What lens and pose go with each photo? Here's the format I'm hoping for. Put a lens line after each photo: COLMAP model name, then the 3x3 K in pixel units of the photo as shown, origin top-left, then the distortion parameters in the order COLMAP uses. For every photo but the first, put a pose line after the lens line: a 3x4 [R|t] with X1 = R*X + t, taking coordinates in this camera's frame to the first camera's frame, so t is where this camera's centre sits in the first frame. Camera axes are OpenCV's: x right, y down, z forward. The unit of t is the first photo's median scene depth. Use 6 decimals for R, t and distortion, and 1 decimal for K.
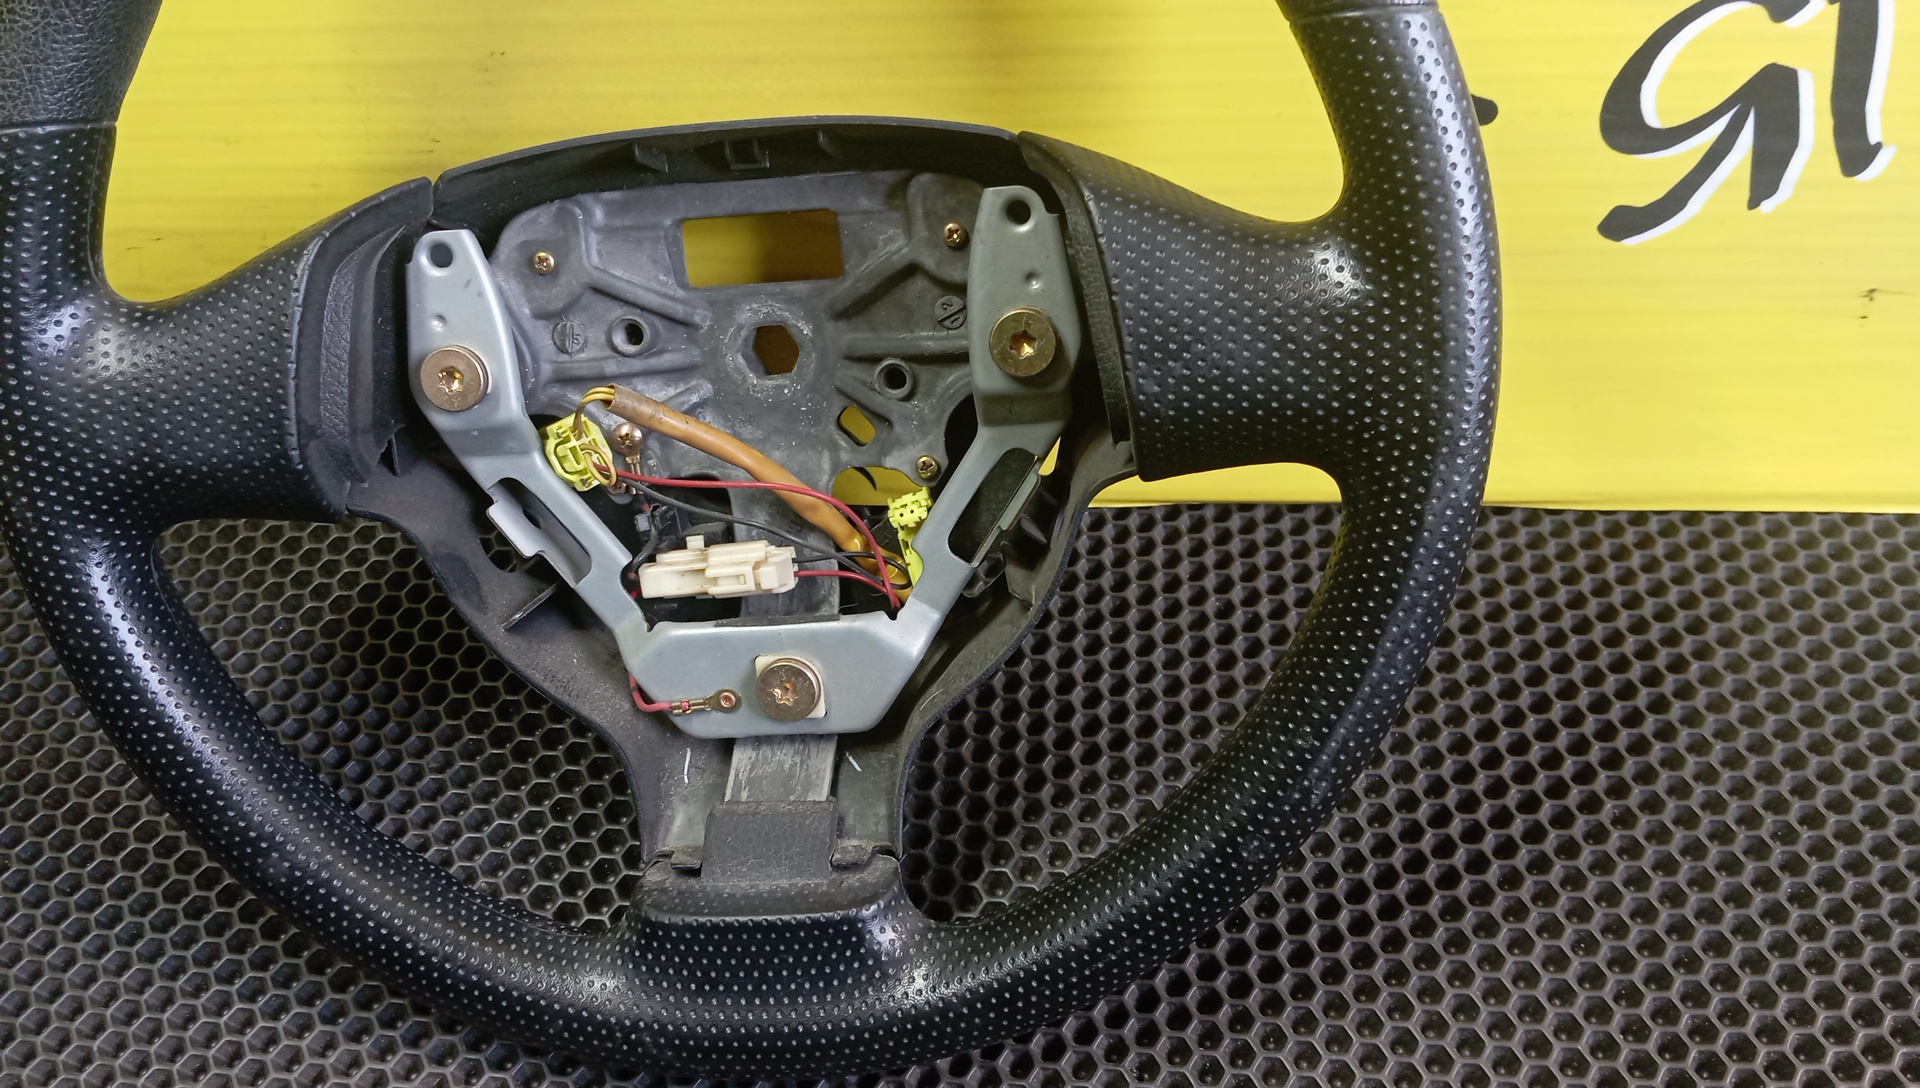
lens RADIAL K [[1571.5, 0, 958.0], [0, 1571.5, 545.2], [0, 0, 1]] dist [0.085403, -0.189639]
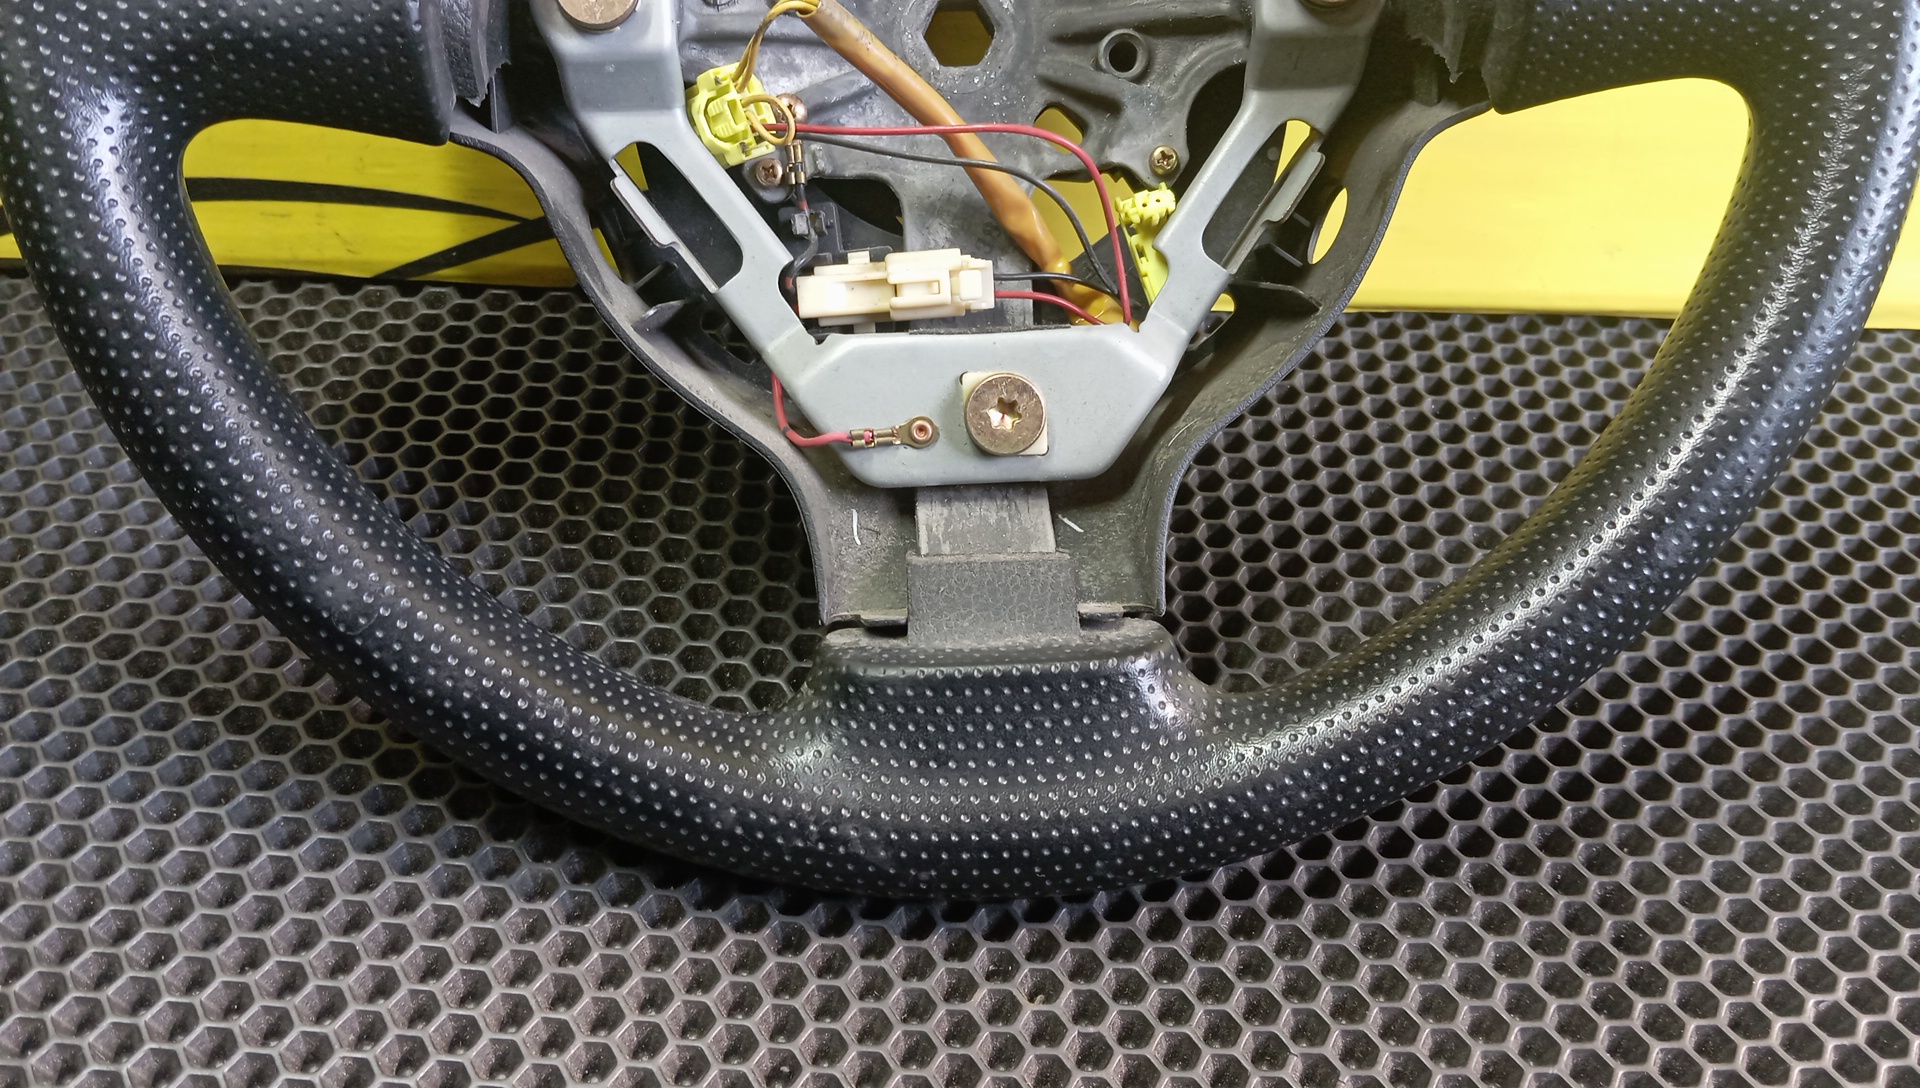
lens RADIAL K [[1582.9, 0, 960.0], [0, 1582.9, 544.0], [0, 0, 1]] dist [0.082582, -0.188242]
pose [[0.989546, 0.024913, 0.142051, -0.240996], [-0.006543, 0.991708, -0.128346, 0.258001], [-0.144070, 0.126075, 0.981503, 0.239940]]
